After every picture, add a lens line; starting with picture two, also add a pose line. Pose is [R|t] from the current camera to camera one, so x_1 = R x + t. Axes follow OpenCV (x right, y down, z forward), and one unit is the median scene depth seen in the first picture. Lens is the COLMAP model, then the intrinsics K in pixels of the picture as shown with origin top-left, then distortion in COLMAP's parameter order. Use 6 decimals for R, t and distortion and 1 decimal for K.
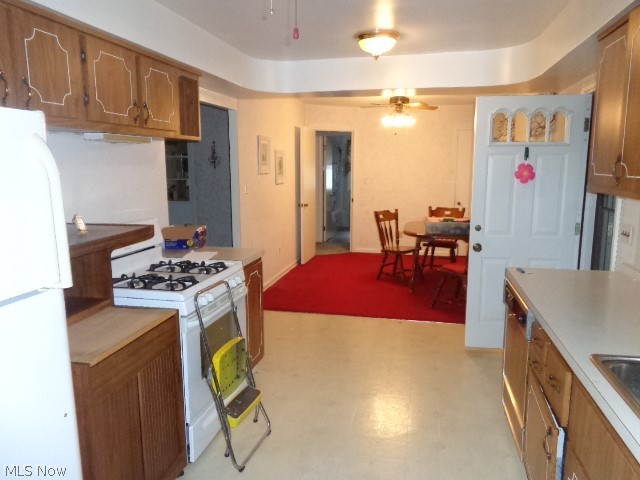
lens RADIAL K [[487.5, 0, 320.0], [0, 487.5, 240.0], [0, 0, 1]] dist [0.000547, 0.008834]
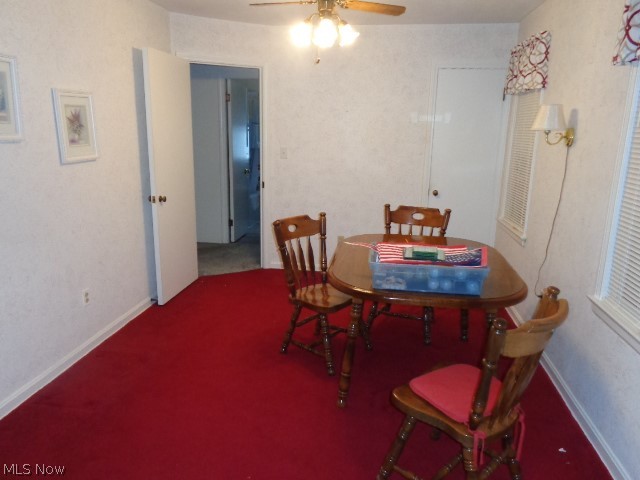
lens RADIAL K [[487.5, 0, 320.0], [0, 487.5, 240.0], [0, 0, 1]] dist [0.000547, 0.008834]
pose [[0.997145, -0.000537, 0.075509, 0.109179], [-0.005151, 0.997161, 0.075120, -0.069891], [-0.075335, -0.075295, 0.994311, 0.458129]]
